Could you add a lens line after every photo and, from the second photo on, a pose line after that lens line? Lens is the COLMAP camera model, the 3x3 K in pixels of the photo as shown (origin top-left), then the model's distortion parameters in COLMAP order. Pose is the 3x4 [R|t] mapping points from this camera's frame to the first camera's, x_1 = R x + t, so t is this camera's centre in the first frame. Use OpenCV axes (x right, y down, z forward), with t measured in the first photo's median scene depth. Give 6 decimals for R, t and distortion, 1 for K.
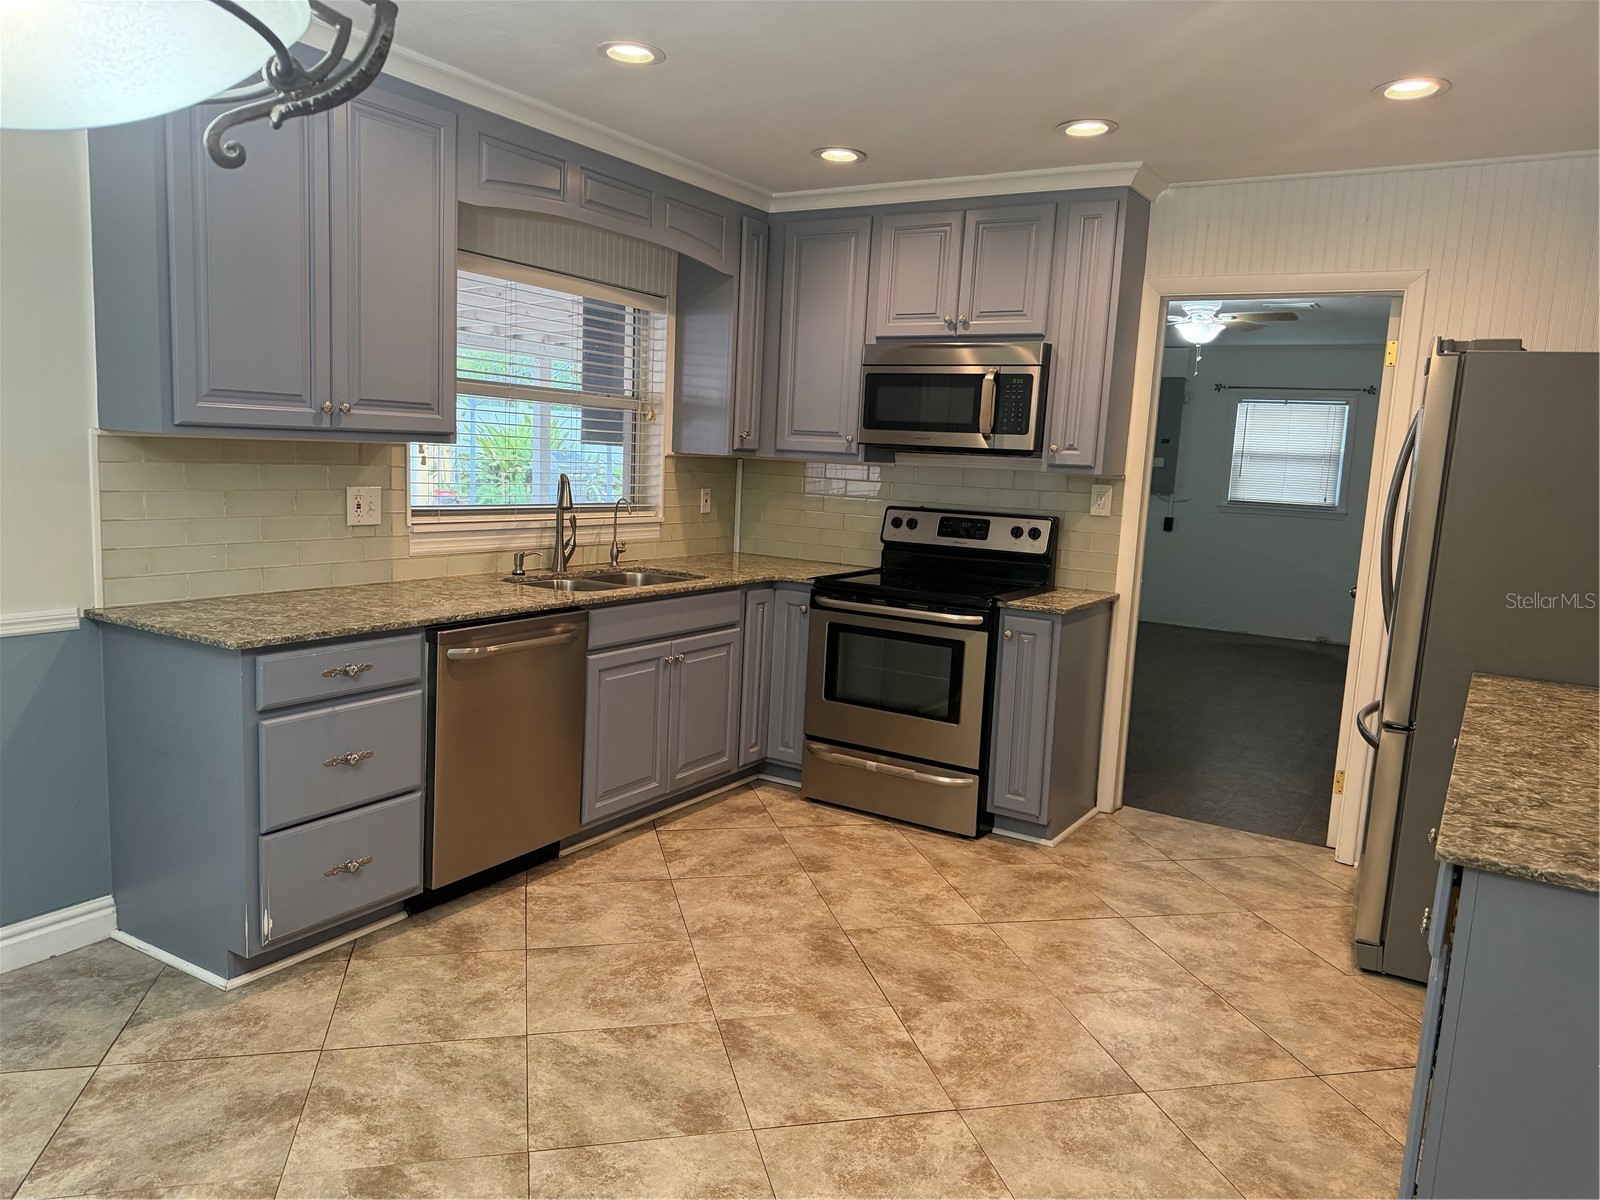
lens RADIAL K [[1124.5, 0, 812.4], [0, 1124.5, 610.8], [0, 0, 1]] dist [0.068160, -0.095757]
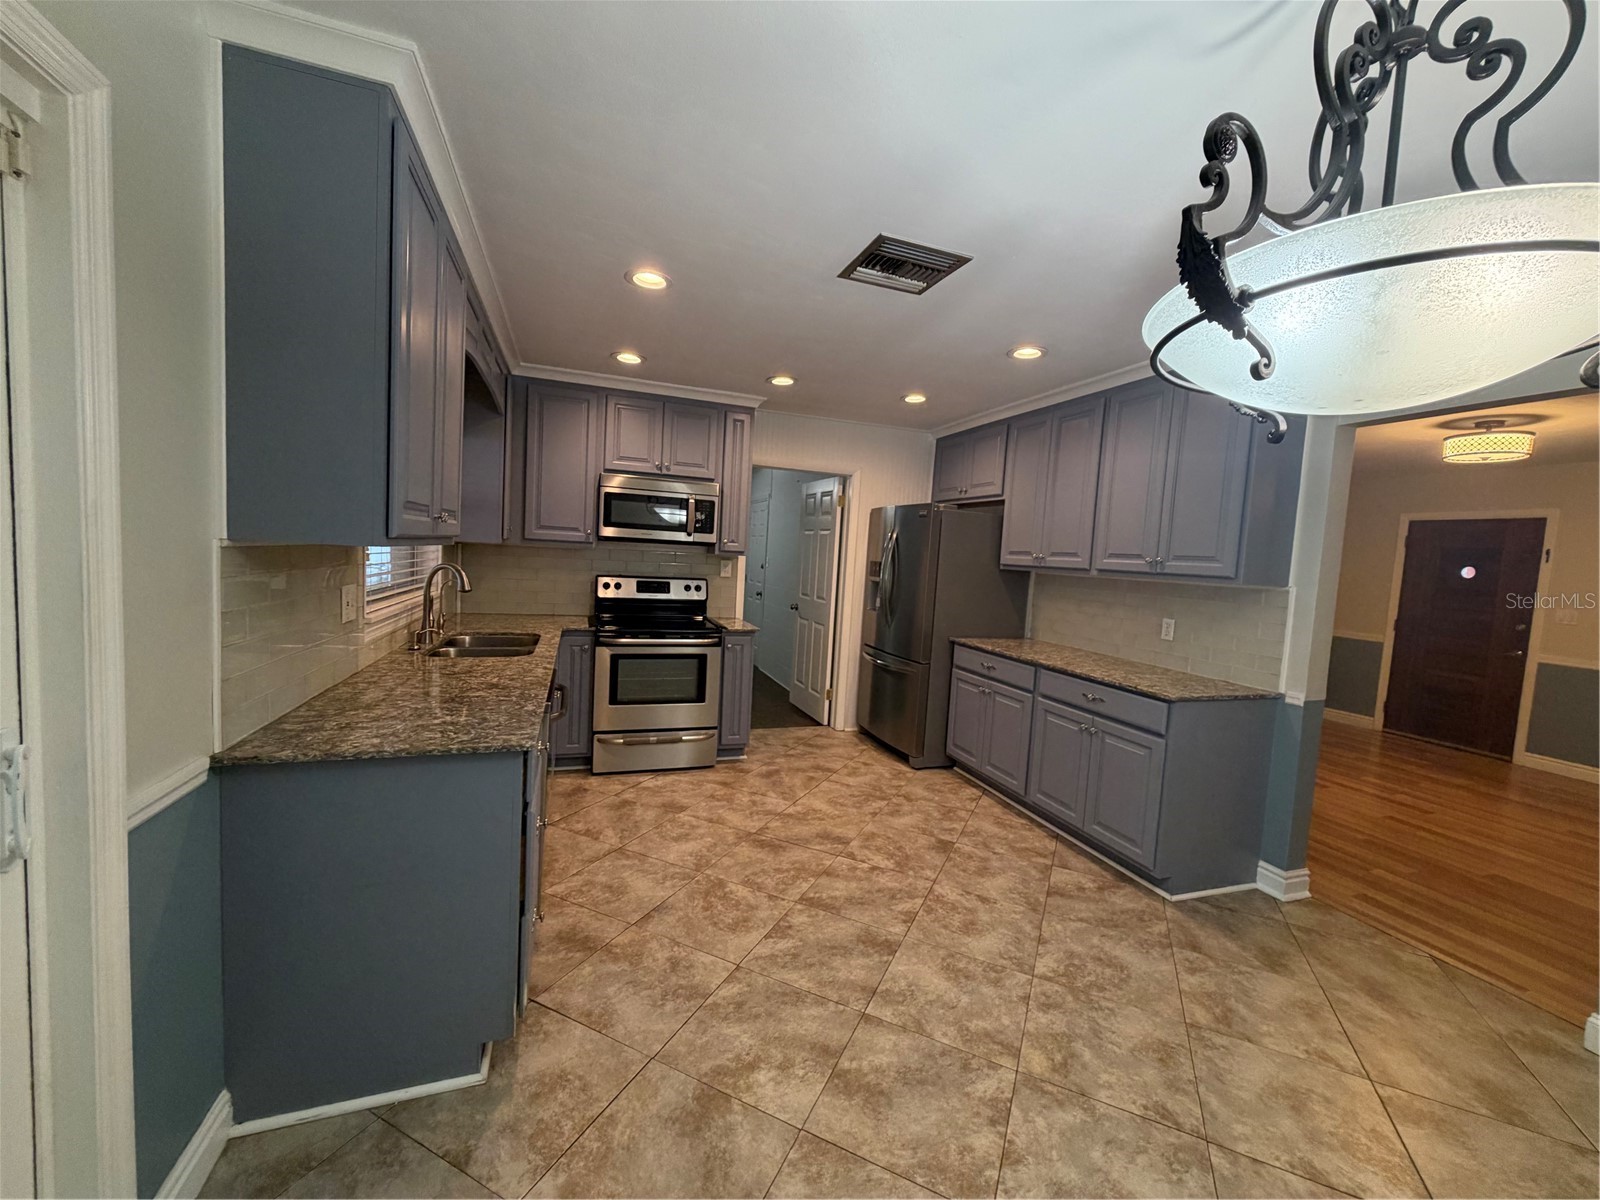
lens RADIAL K [[636.7, 0, 800.0], [0, 636.7, 600.0], [0, 0, 1]] dist [0.013670, -0.000308]
pose [[0.635751, -0.073352, 0.768401, -0.600375], [0.091828, 0.995592, 0.019064, -0.069839], [-0.766413, 0.058441, 0.639684, 0.305076]]
